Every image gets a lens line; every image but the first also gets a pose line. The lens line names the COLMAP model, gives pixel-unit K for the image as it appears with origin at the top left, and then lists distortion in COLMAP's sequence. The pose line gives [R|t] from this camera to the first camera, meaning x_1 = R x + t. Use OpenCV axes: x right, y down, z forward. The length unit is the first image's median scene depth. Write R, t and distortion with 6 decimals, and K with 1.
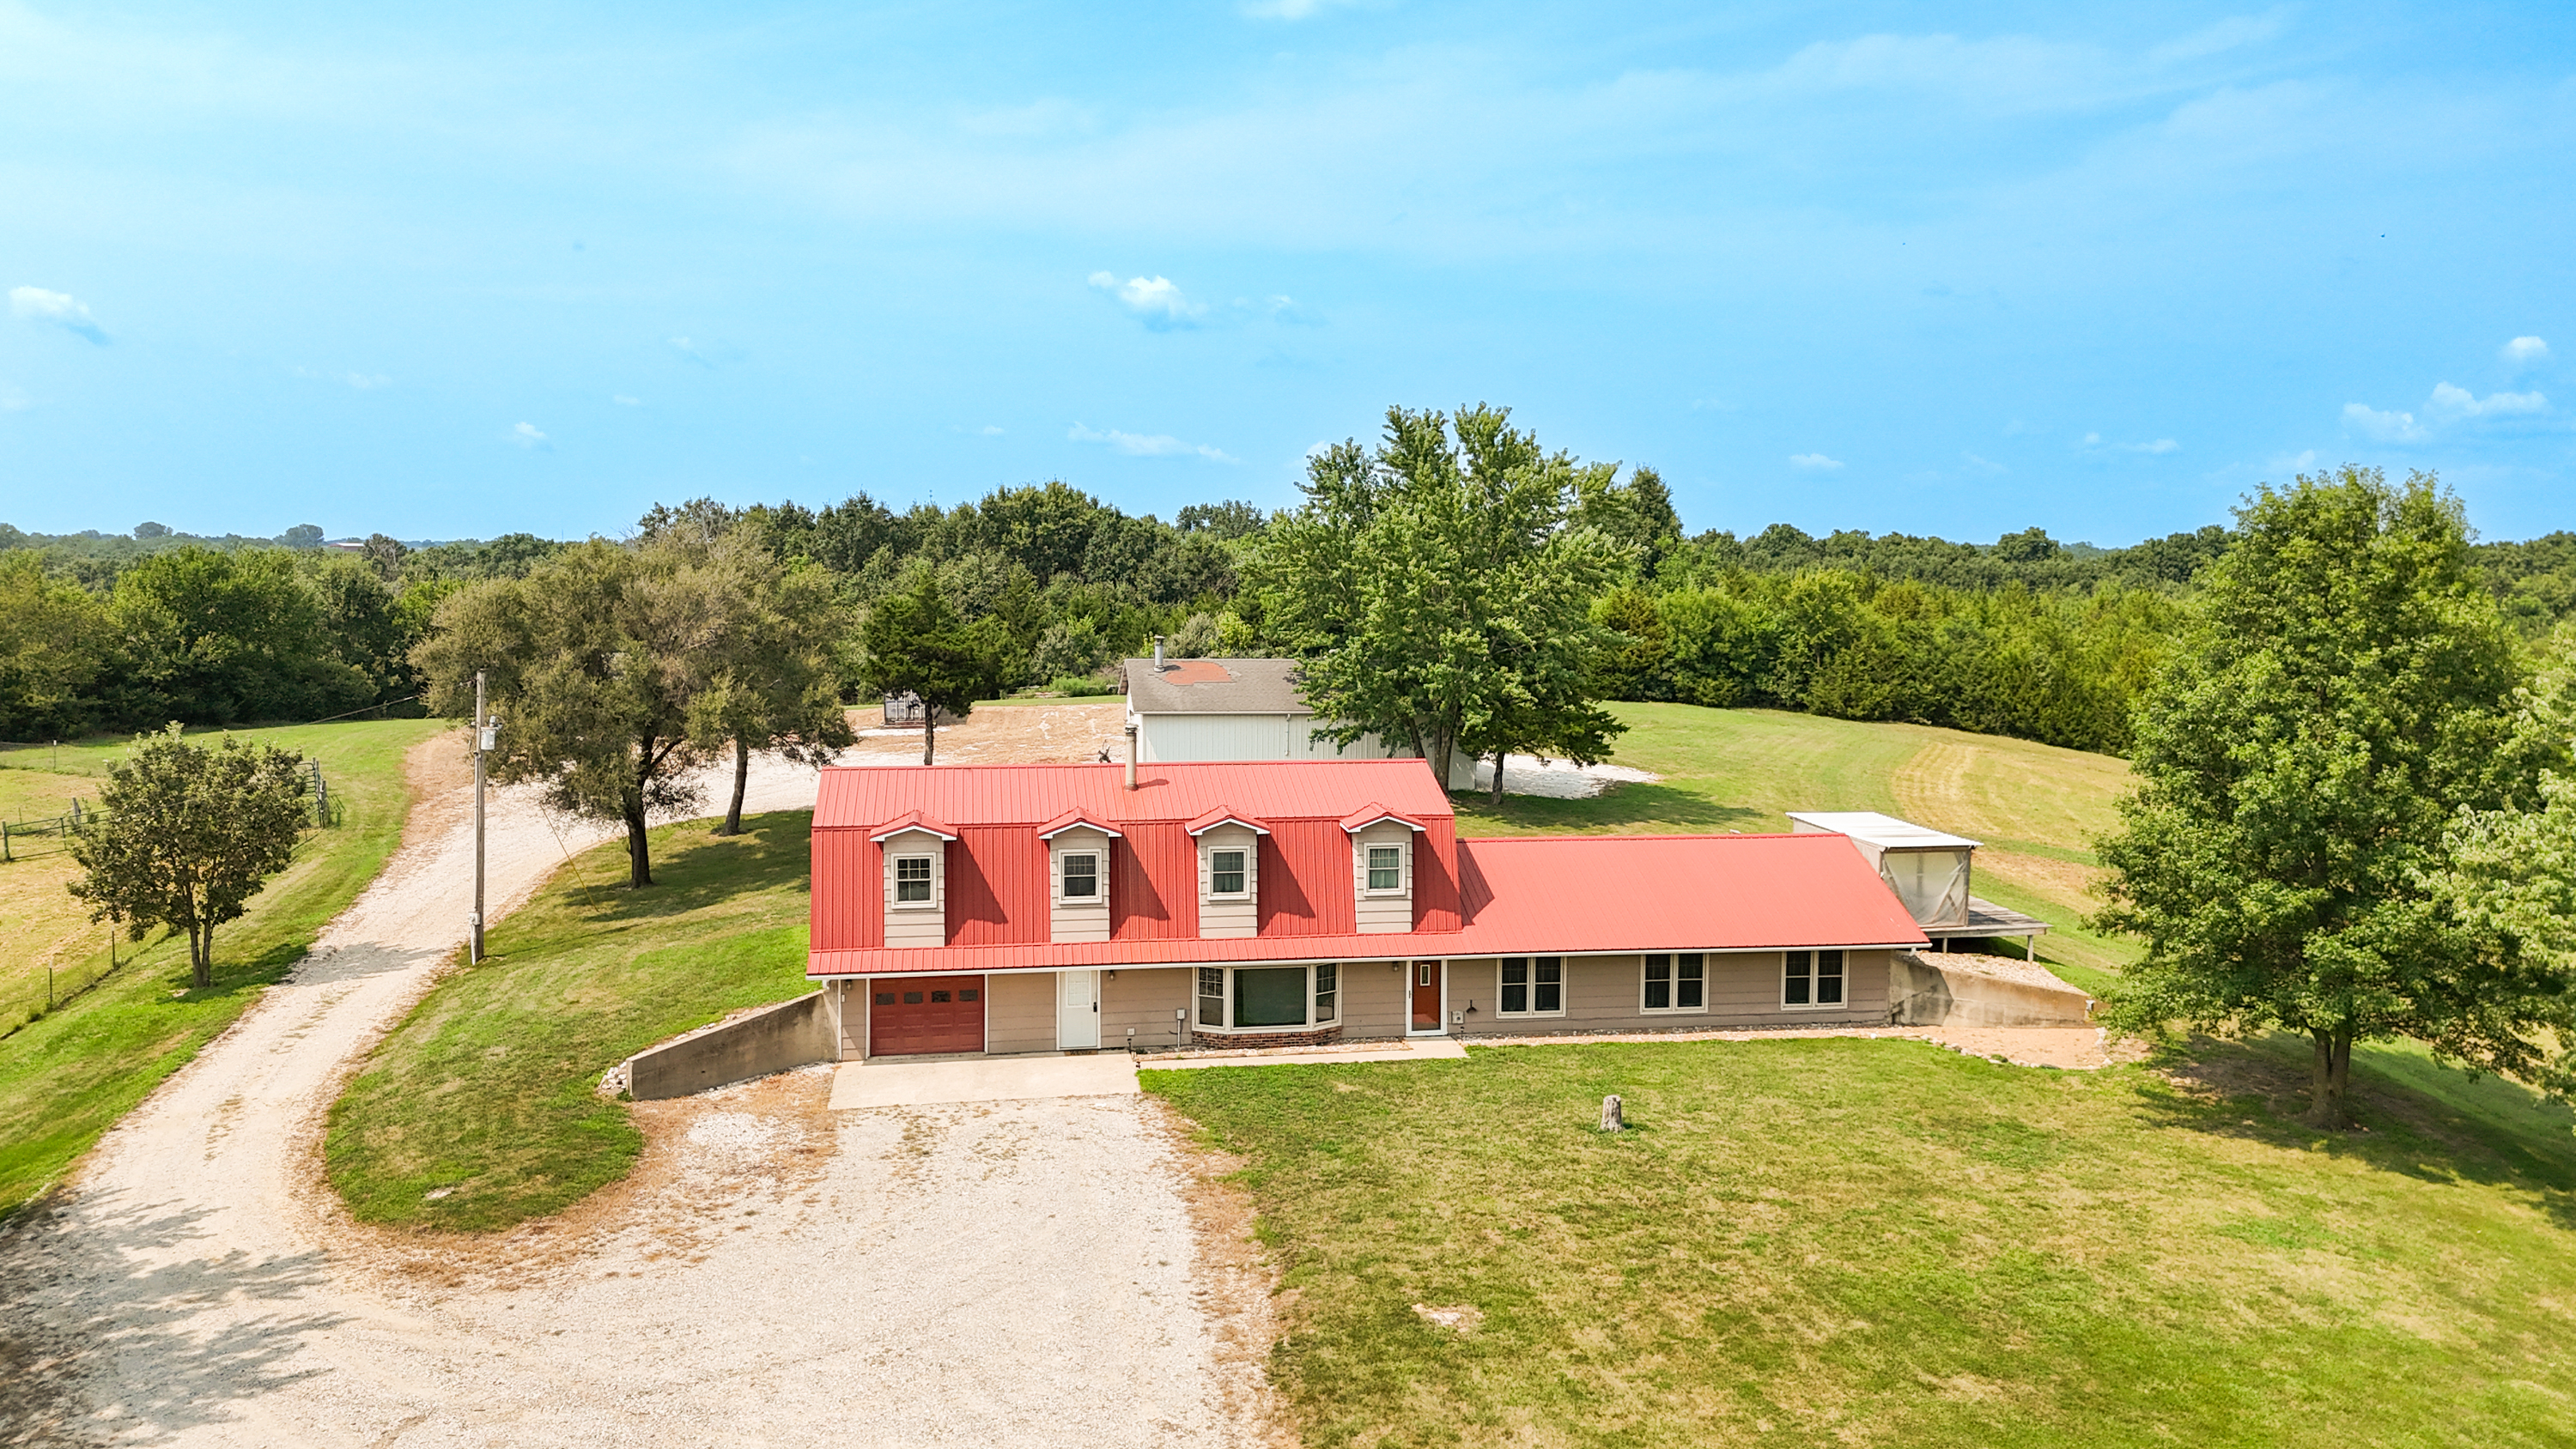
lens RADIAL K [[1899.6, 0, 1288.0], [0, 1899.6, 724.5], [0, 0, 1]] dist [0.067174, -0.050787]
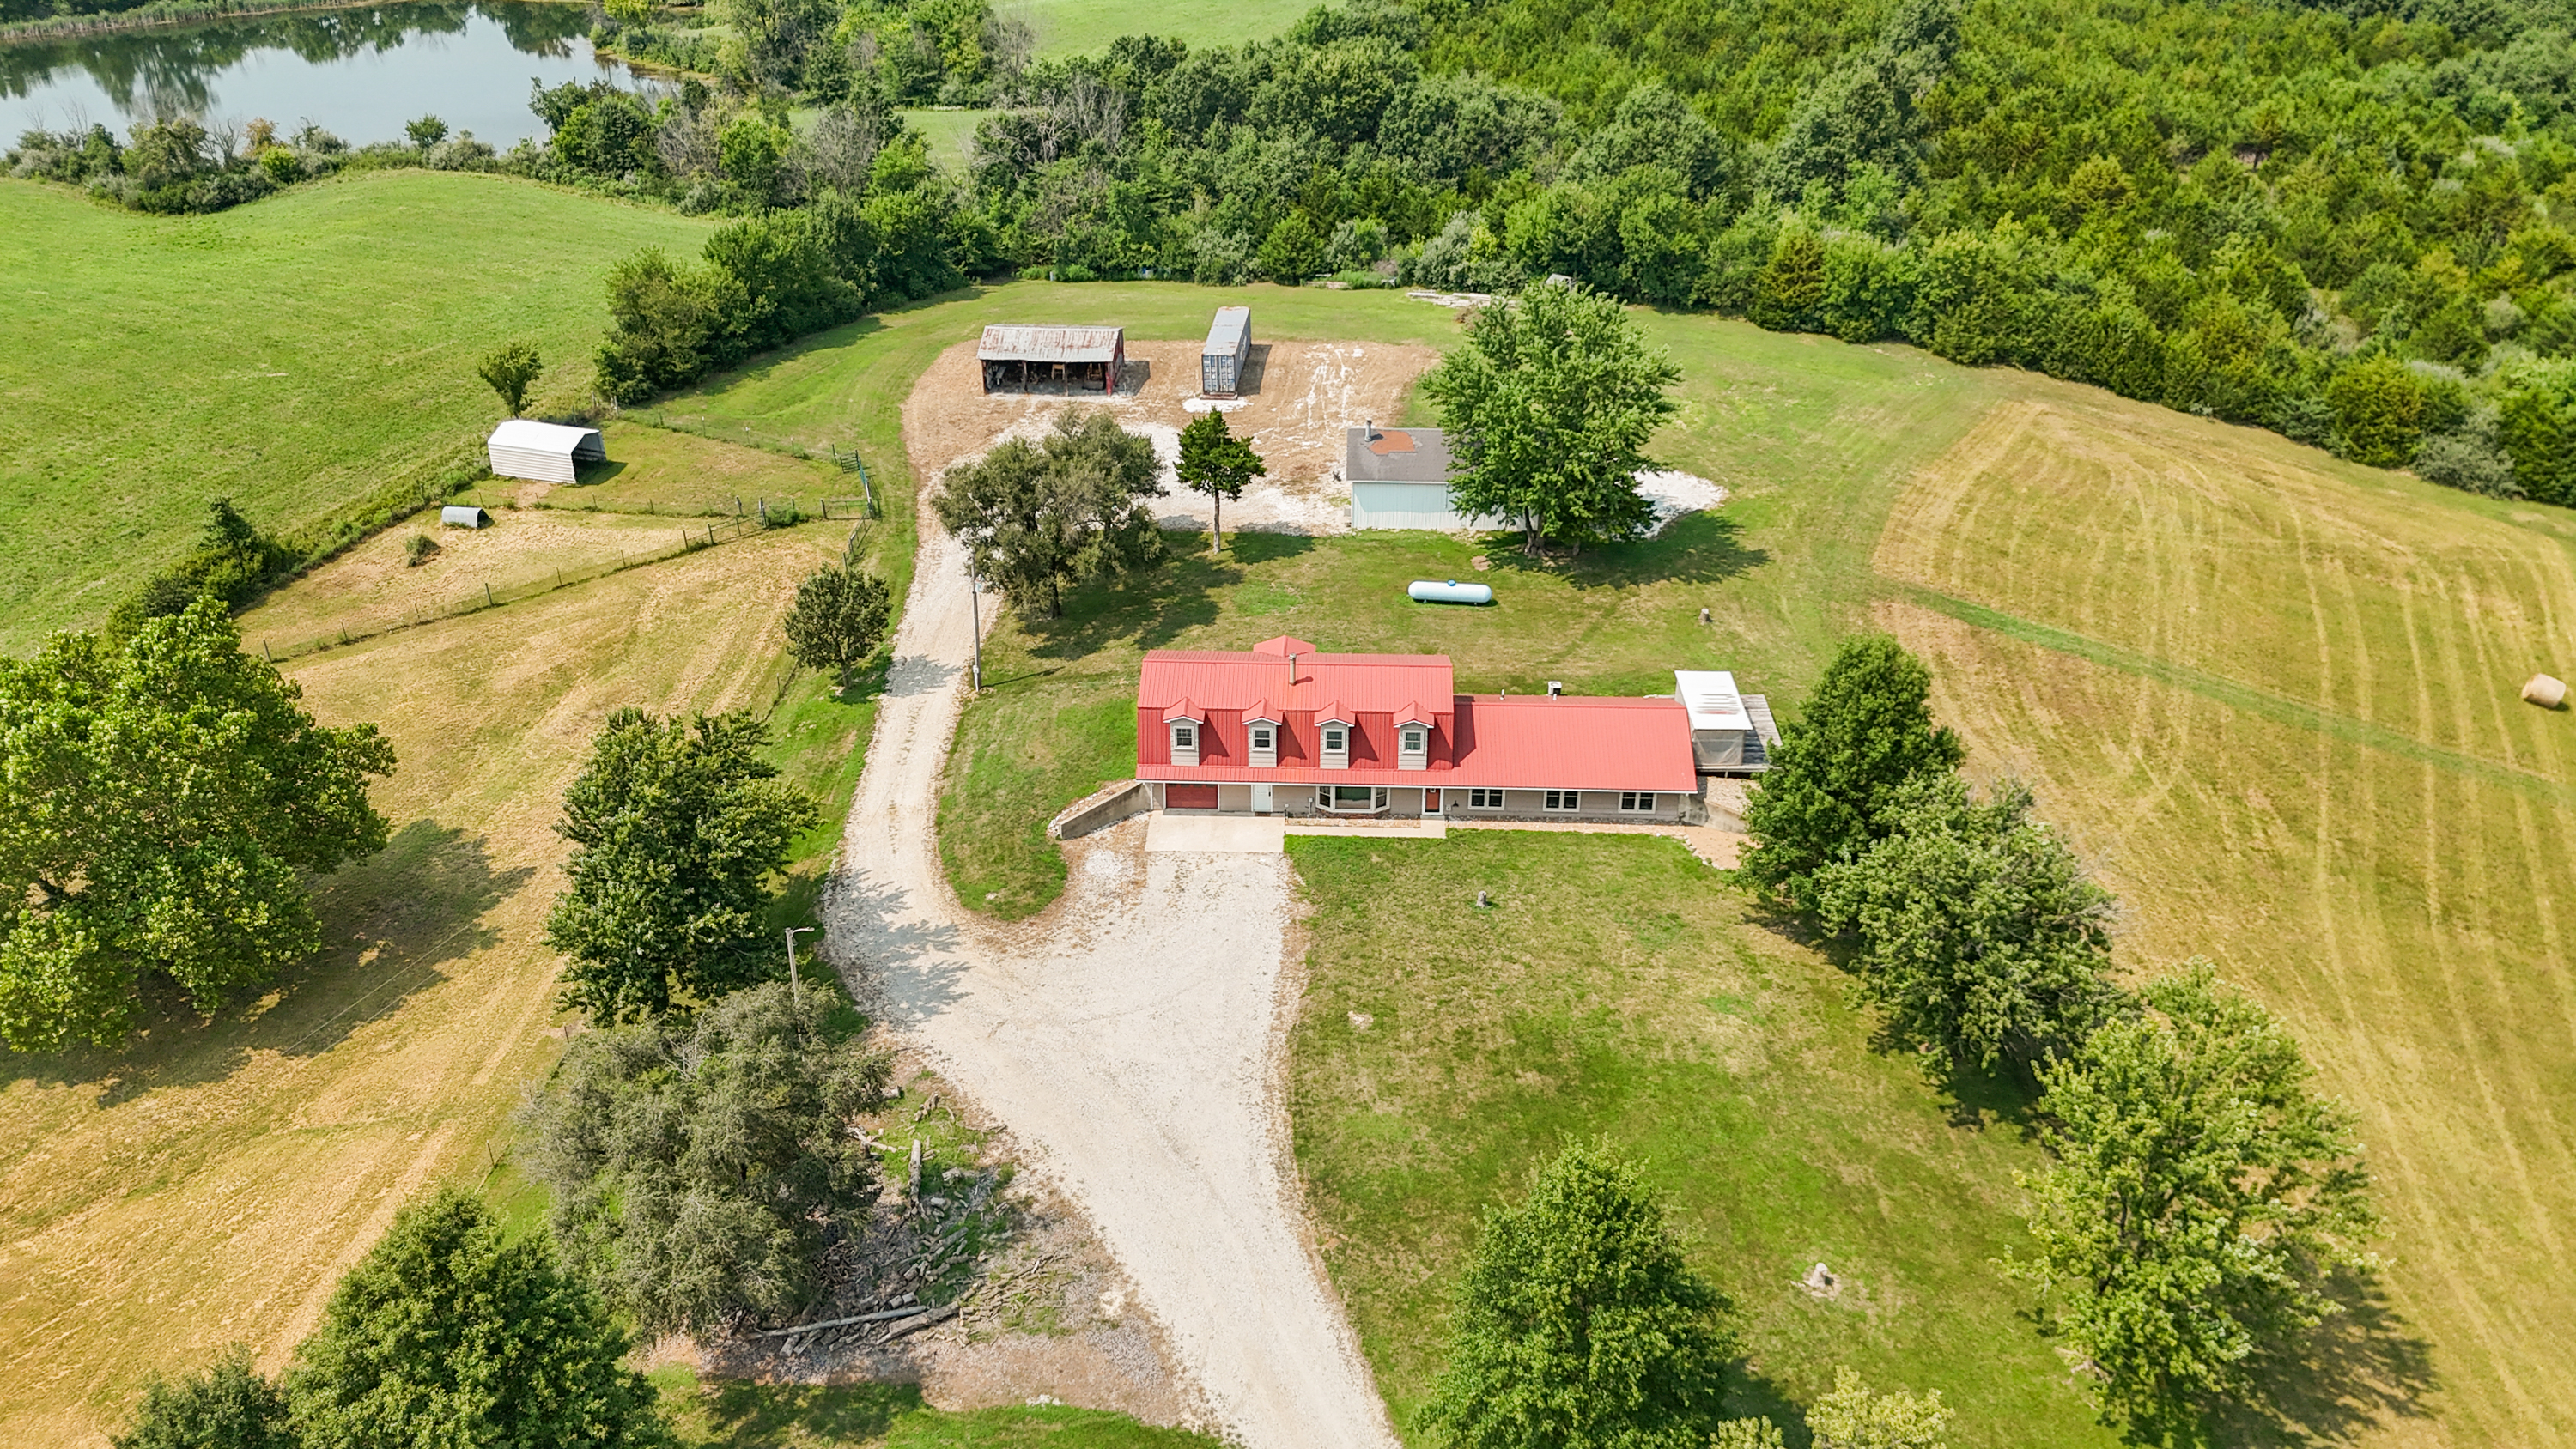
lens RADIAL K [[1899.6, 0, 1288.0], [0, 1899.6, 724.5], [0, 0, 1]] dist [0.067174, -0.050787]
pose [[0.980428, 0.088647, -0.175790, 0.274016], [-0.011337, 0.916833, 0.399110, -0.744229], [0.196550, -0.389306, 0.899894, -0.829037]]
